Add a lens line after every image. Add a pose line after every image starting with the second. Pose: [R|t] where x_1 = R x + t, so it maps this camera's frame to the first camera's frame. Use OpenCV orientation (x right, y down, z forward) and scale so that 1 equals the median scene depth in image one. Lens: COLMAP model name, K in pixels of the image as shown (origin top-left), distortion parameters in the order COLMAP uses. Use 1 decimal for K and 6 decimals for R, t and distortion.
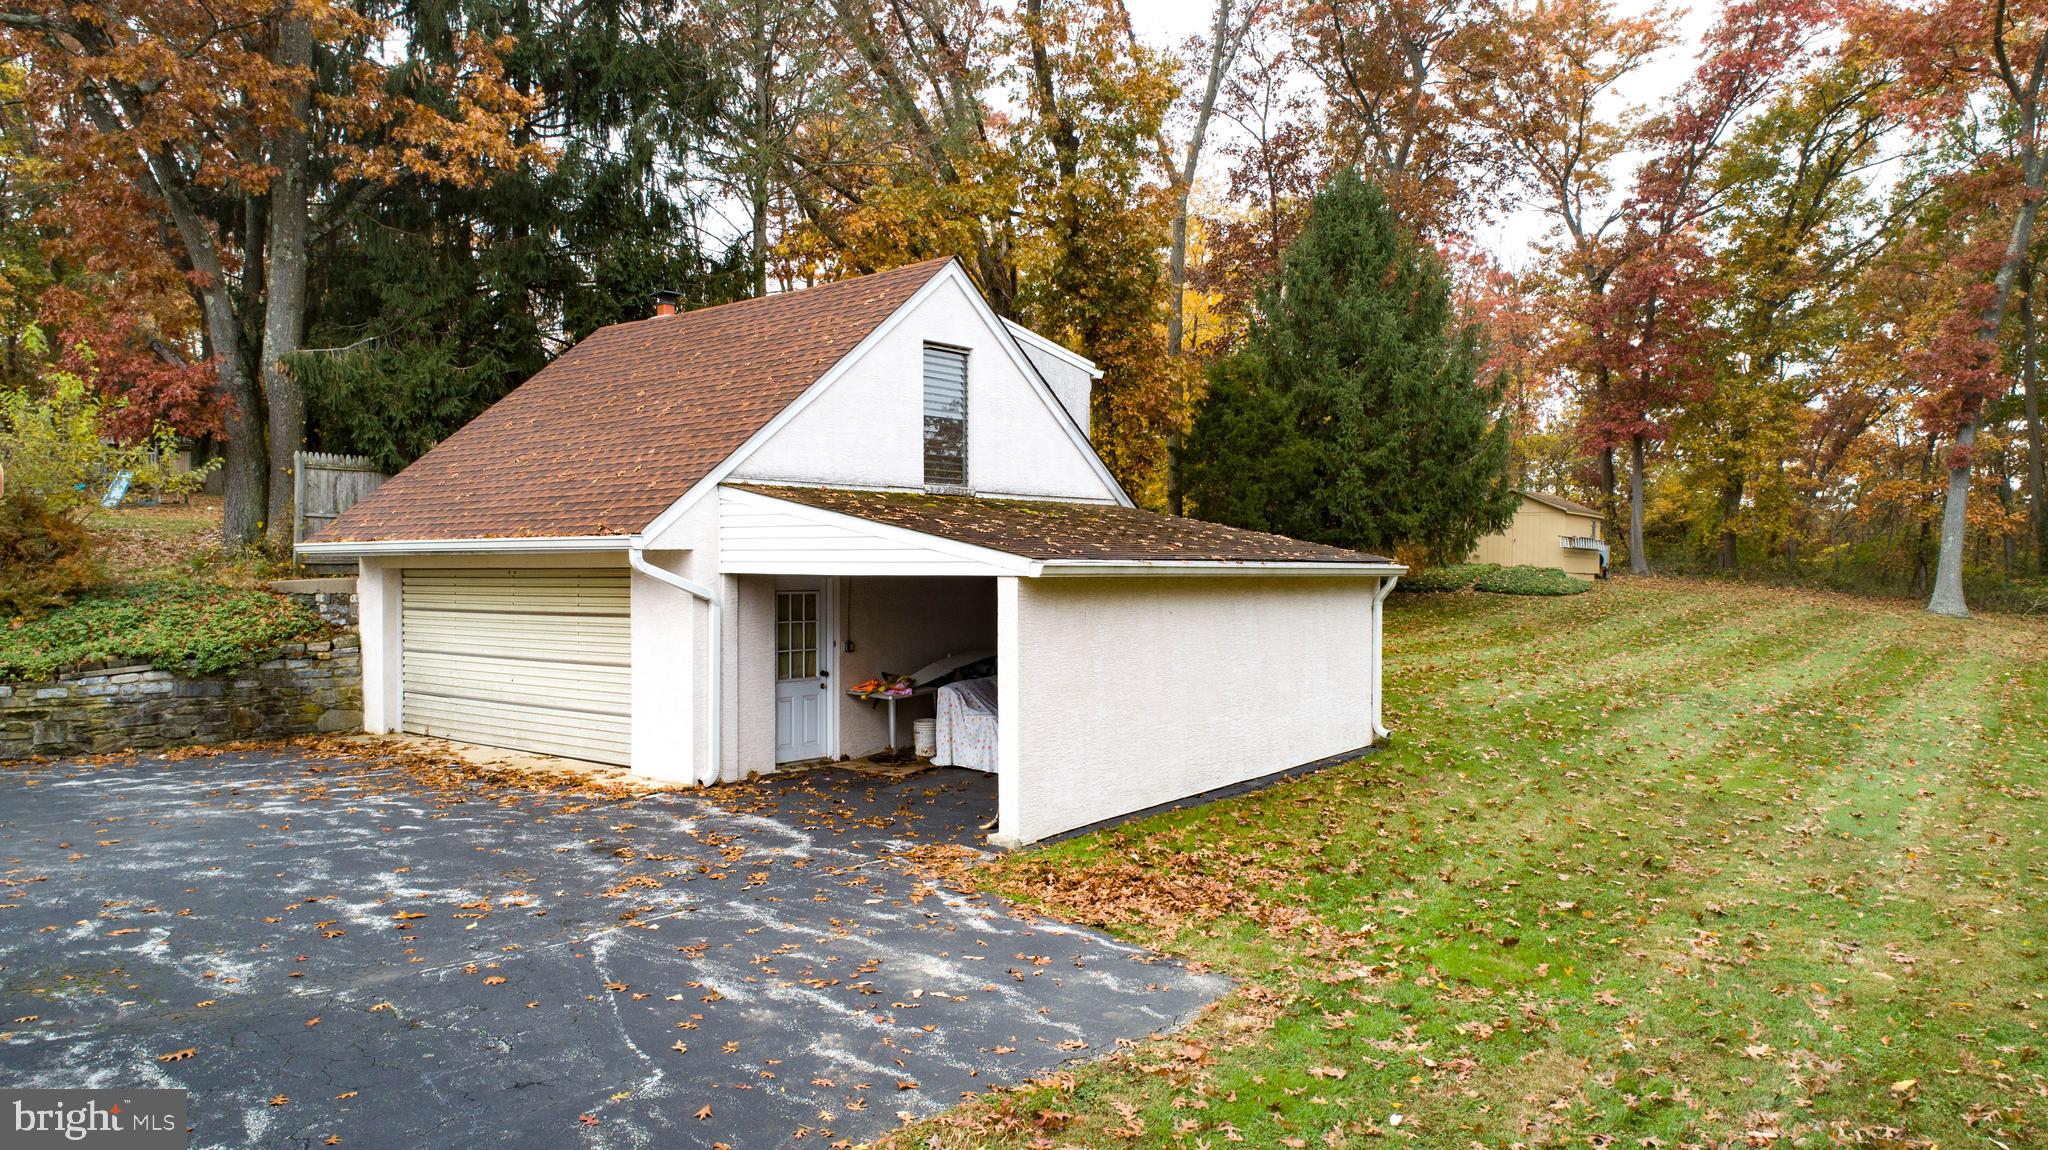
lens RADIAL K [[1367.3, 0, 1021.6], [0, 1367.3, 572.3], [0, 0, 1]] dist [-0.015693, 0.007375]
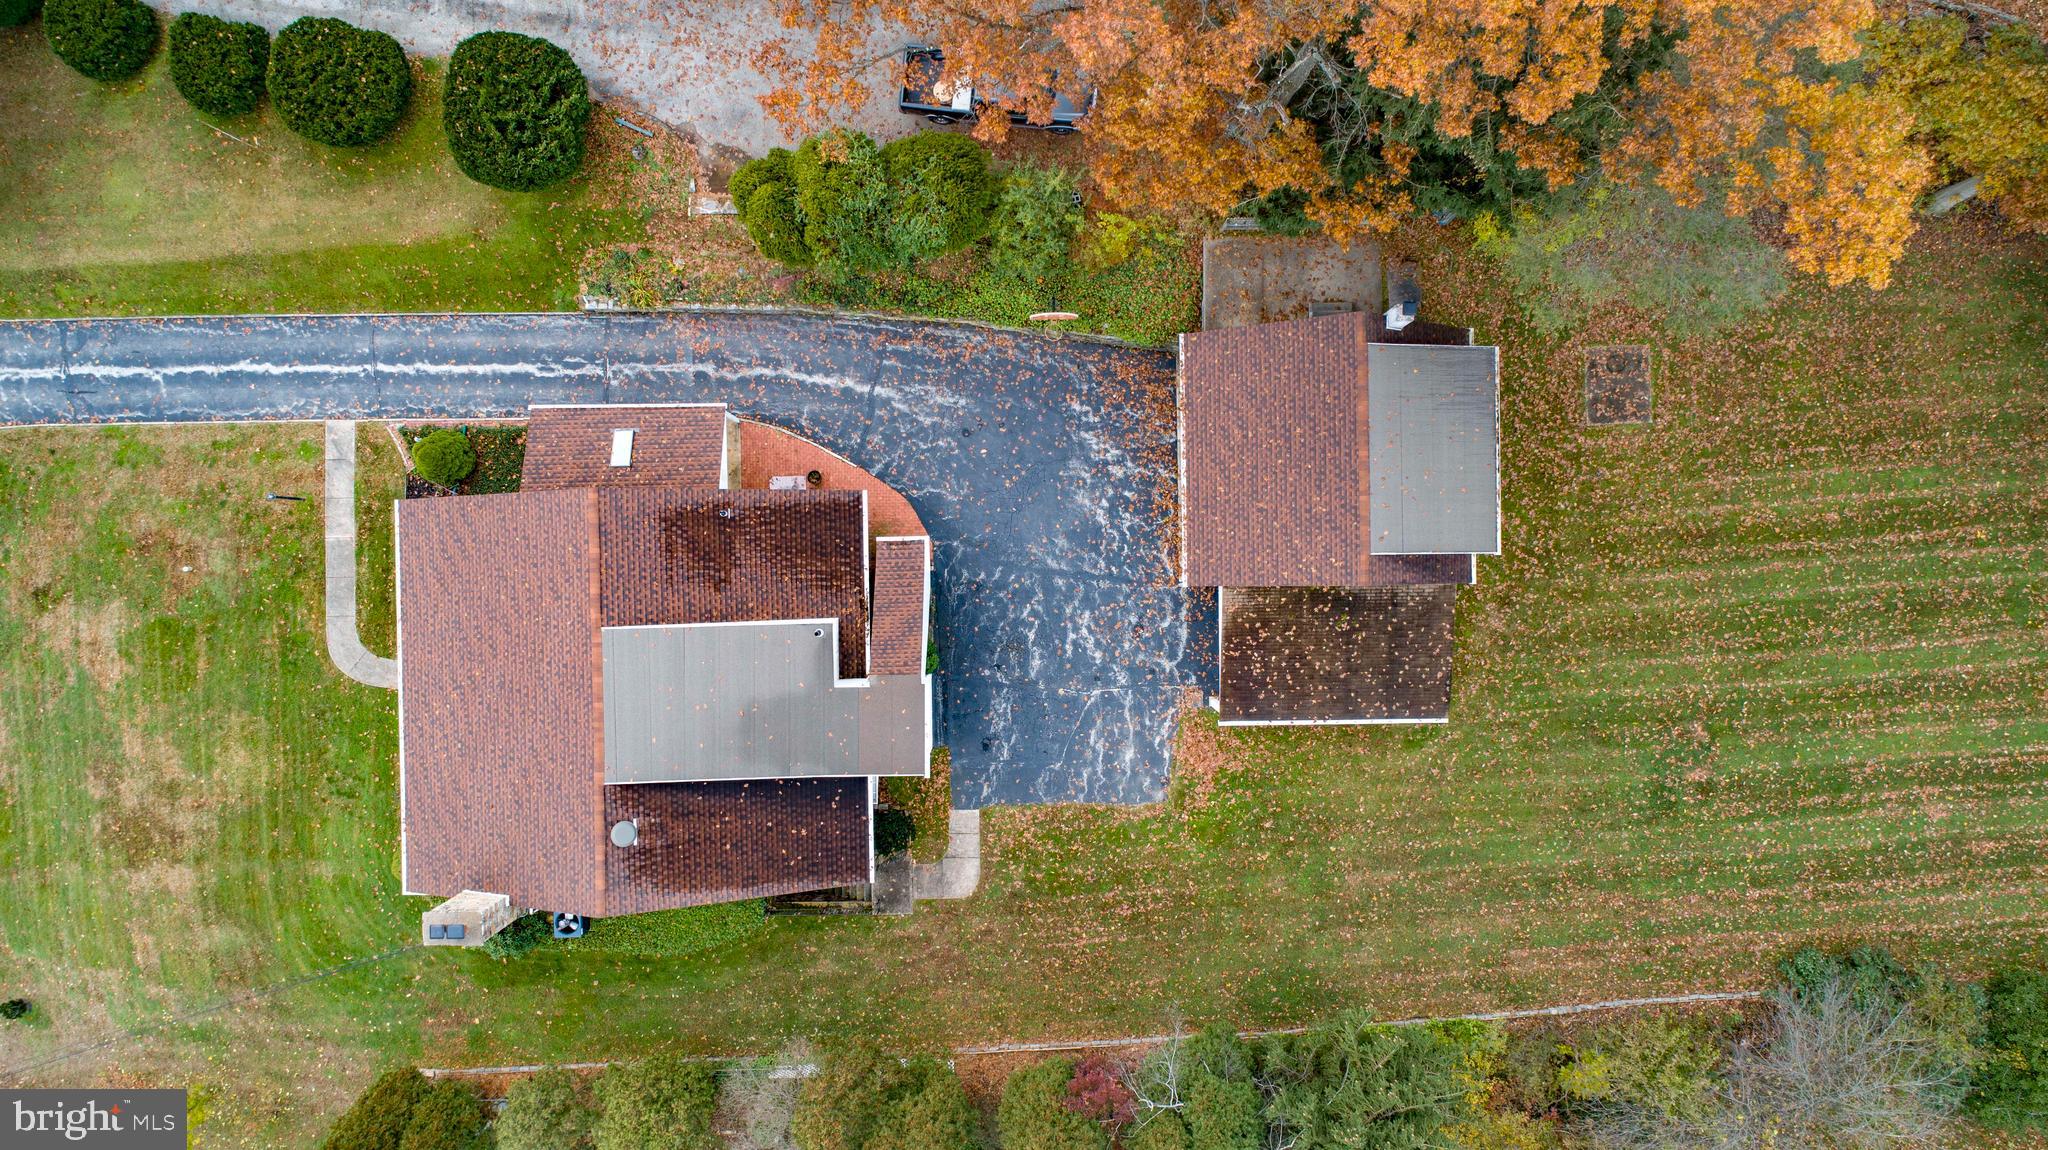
lens RADIAL K [[1367.3, 0, 1026.3], [0, 1367.3, 586.1], [0, 0, 1]] dist [-0.015693, 0.007375]
pose [[0.656162, 0.754575, 0.008294, -0.913383], [-0.003623, -0.007841, 0.999963, -5.285199], [0.754611, -0.656168, -0.002411, 1.226313]]
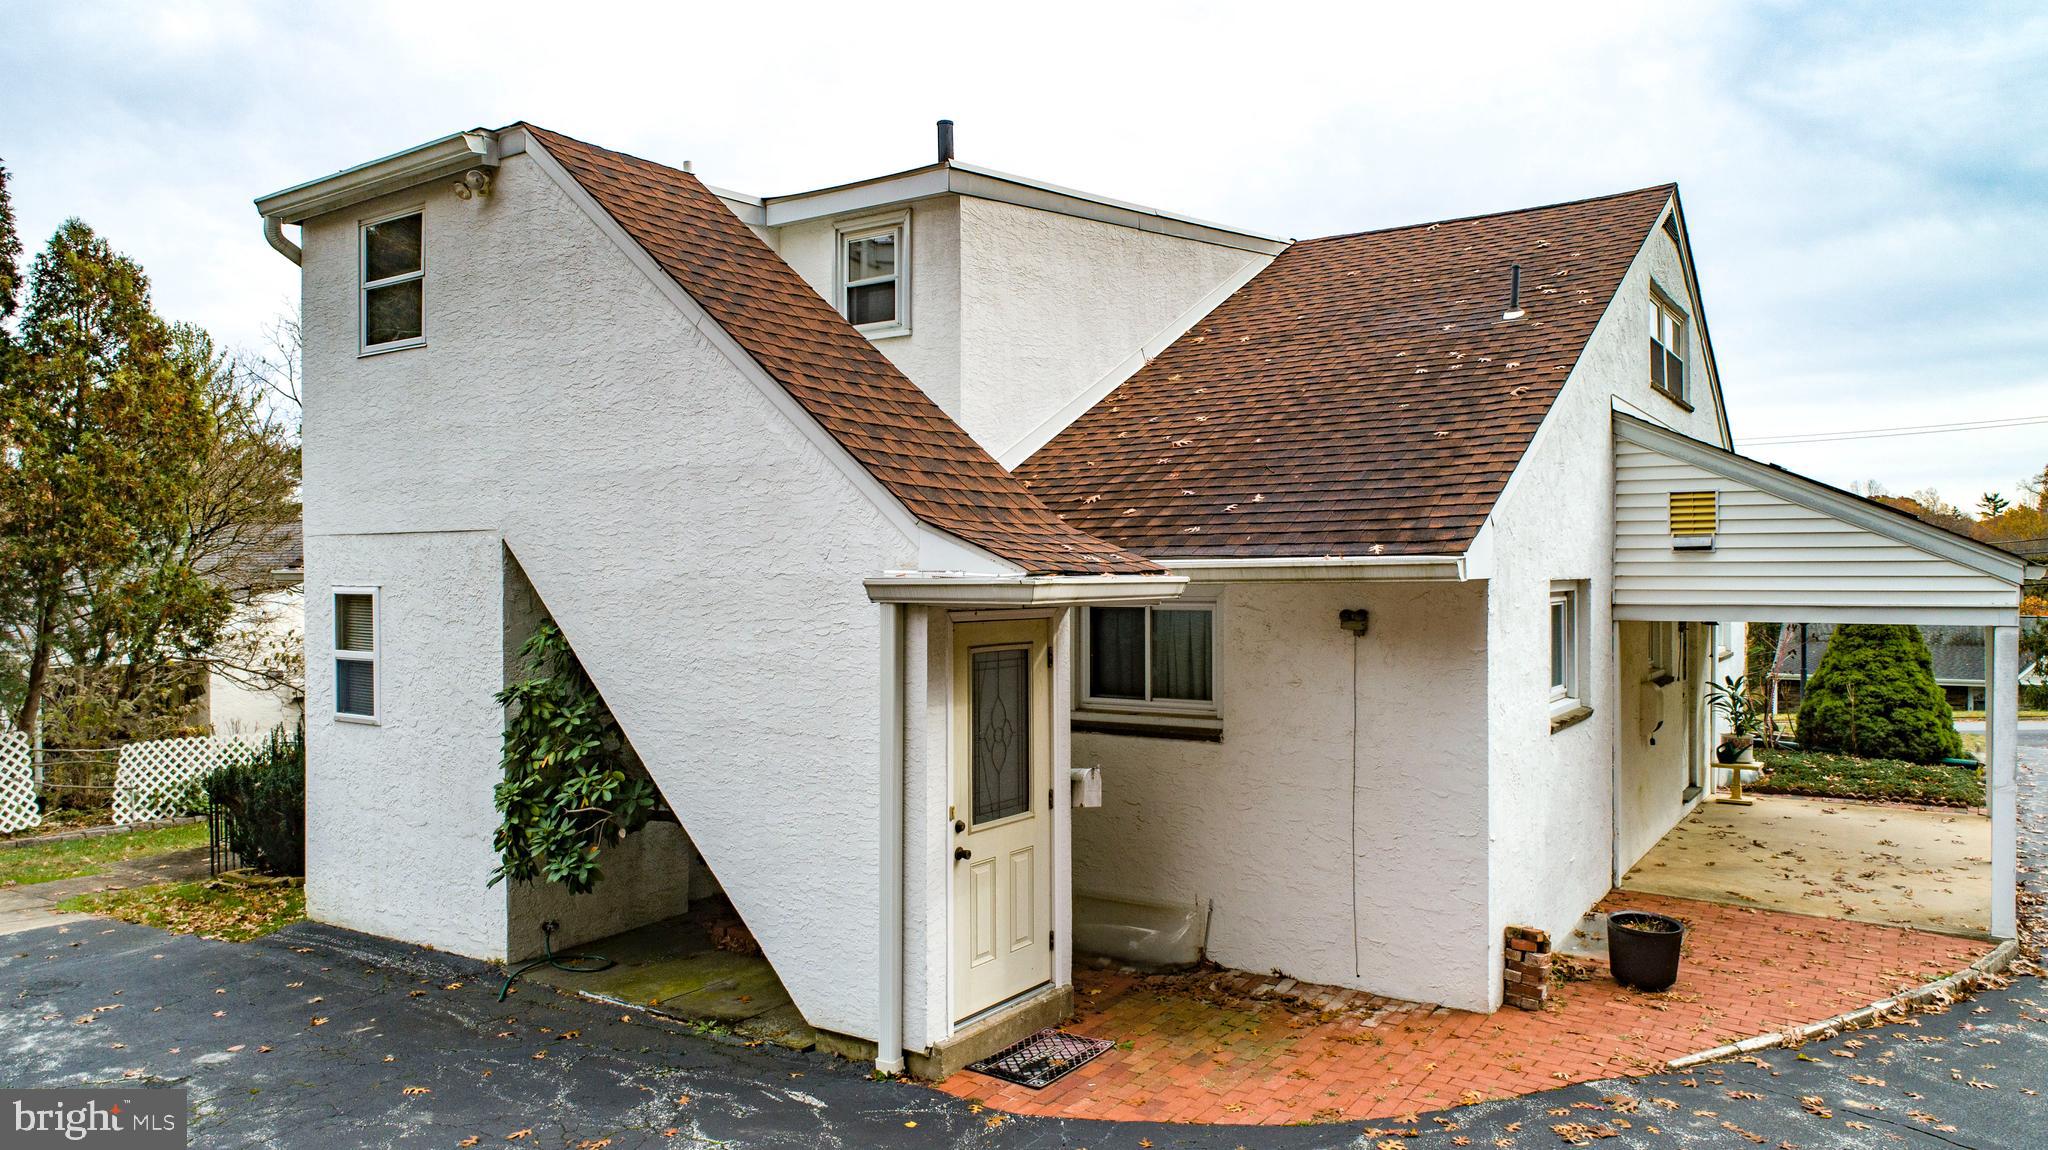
lens RADIAL K [[1367.3, 0, 1025.3], [0, 1367.3, 578.1], [0, 0, 1]] dist [-0.015693, 0.007375]
pose [[-0.995245, 0.012211, -0.096640, -1.182698], [0.011311, 0.999887, 0.009861, -0.033570], [0.096749, 0.008721, -0.995271, 1.858407]]
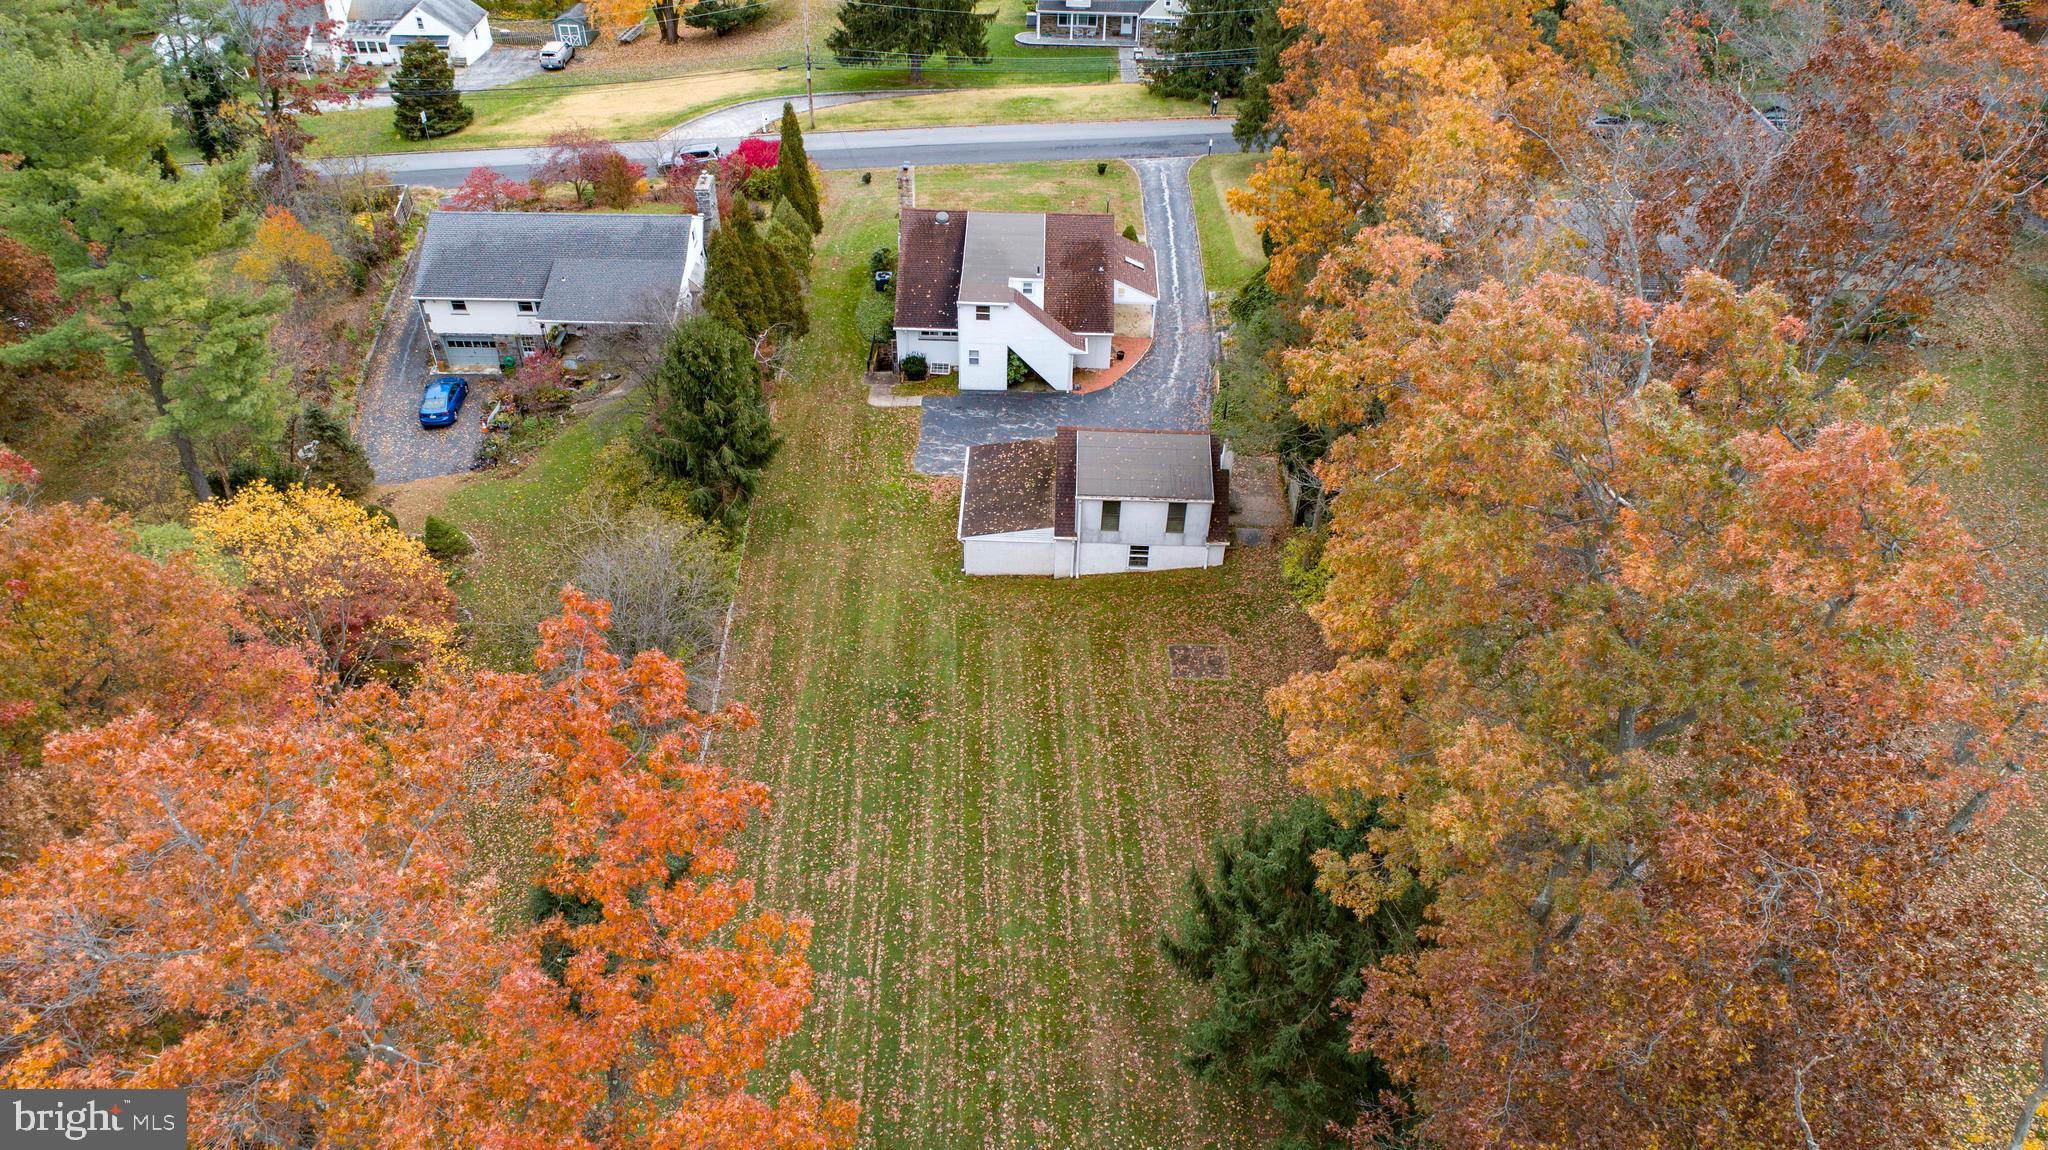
lens RADIAL K [[1367.3, 0, 1027.0], [0, 1367.3, 573.8], [0, 0, 1]] dist [-0.015693, 0.007375]
pose [[-0.779738, 0.392249, -0.488006, 4.120003], [-0.022974, 0.760981, 0.648367, -4.847389], [0.625685, 0.516767, -0.584355, 6.934234]]
